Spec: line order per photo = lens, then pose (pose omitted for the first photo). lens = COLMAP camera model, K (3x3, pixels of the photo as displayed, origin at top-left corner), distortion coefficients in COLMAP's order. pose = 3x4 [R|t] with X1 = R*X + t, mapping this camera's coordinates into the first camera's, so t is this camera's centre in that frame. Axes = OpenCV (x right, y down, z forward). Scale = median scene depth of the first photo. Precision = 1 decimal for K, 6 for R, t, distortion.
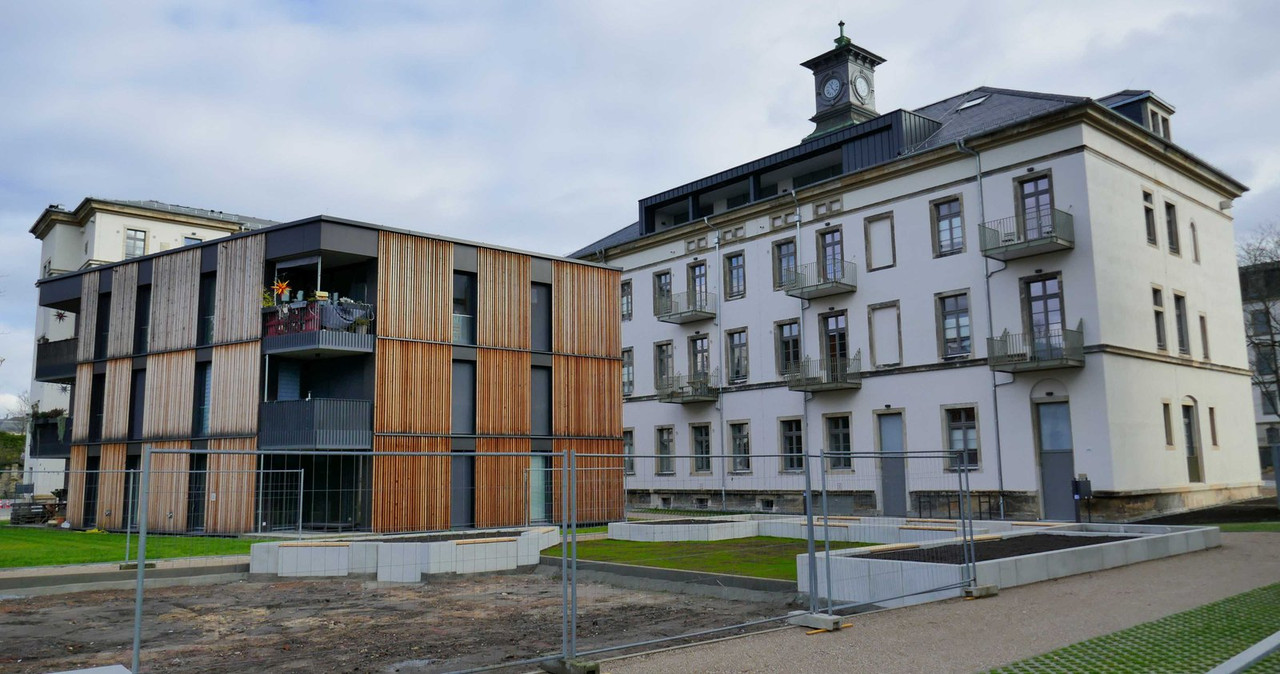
lens RADIAL K [[931.1, 0, 640.0], [0, 931.1, 337.0], [0, 0, 1]] dist [-0.001983, -0.000367]
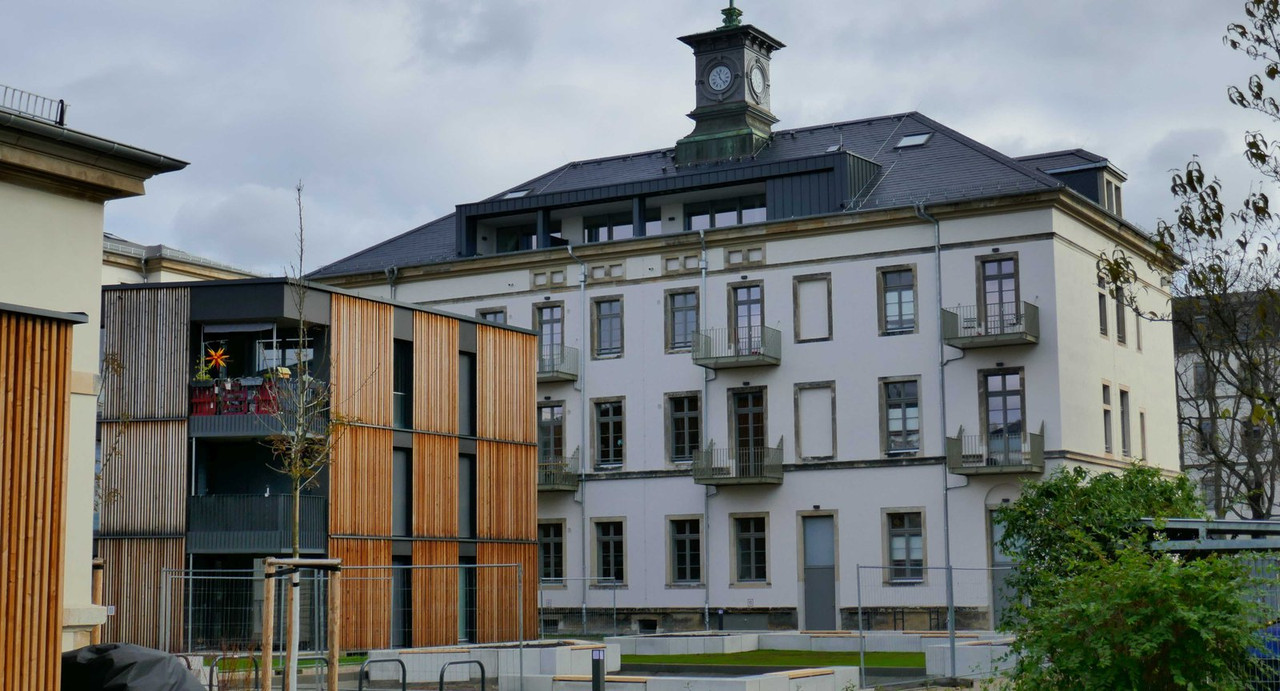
lens RADIAL K [[1826.4, 0, 640.0], [0, 1826.4, 345.5], [0, 0, 1]] dist [-0.013421, -0.019774]
pose [[0.945505, 0.048680, 0.321947, -0.425468], [-0.051866, 0.998653, 0.001320, -0.065595], [-0.321449, -0.017946, 0.946757, -0.509104]]
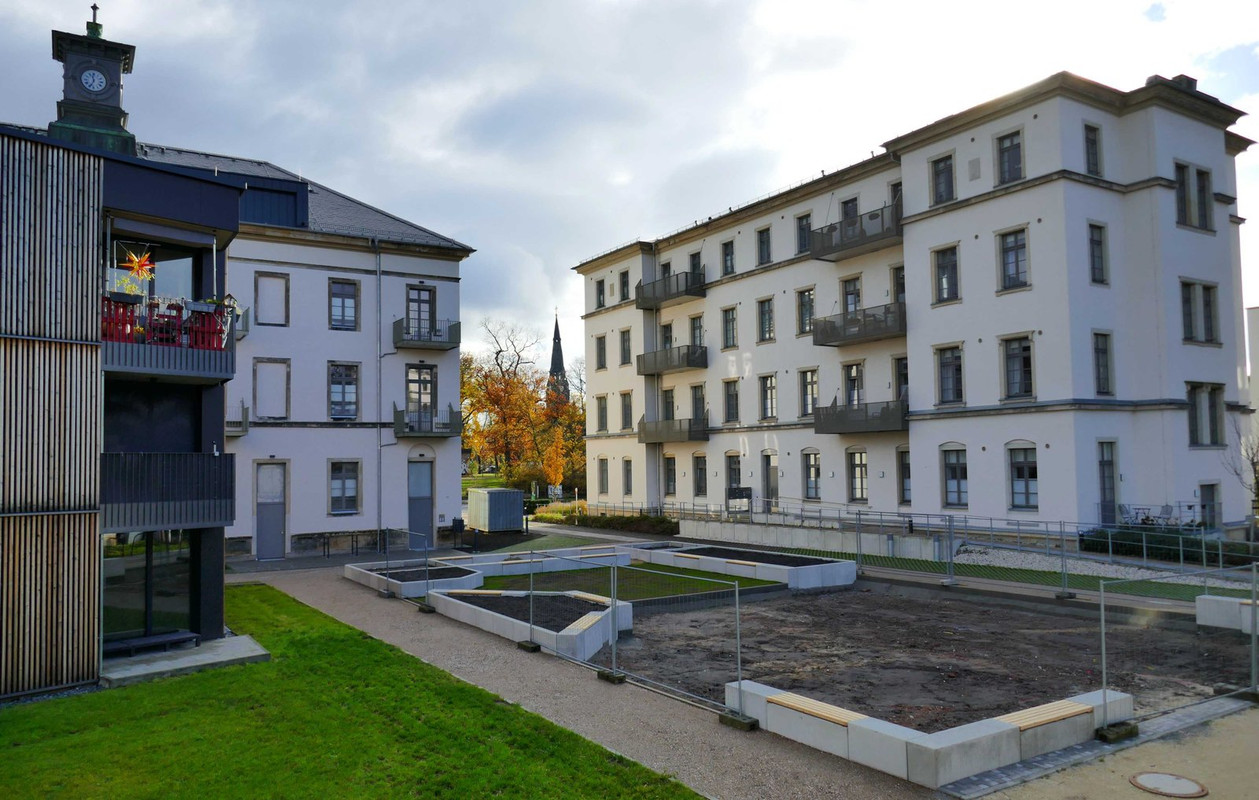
lens RADIAL K [[896.5, 0, 626.2], [0, 896.5, 418.3], [0, 0, 1]] dist [-0.005218, -0.002908]
pose [[0.157348, 0.062234, 0.985580, -0.689106], [-0.129160, 0.990736, -0.041939, 0.022171], [-0.979060, -0.120699, 0.163928, 0.446460]]
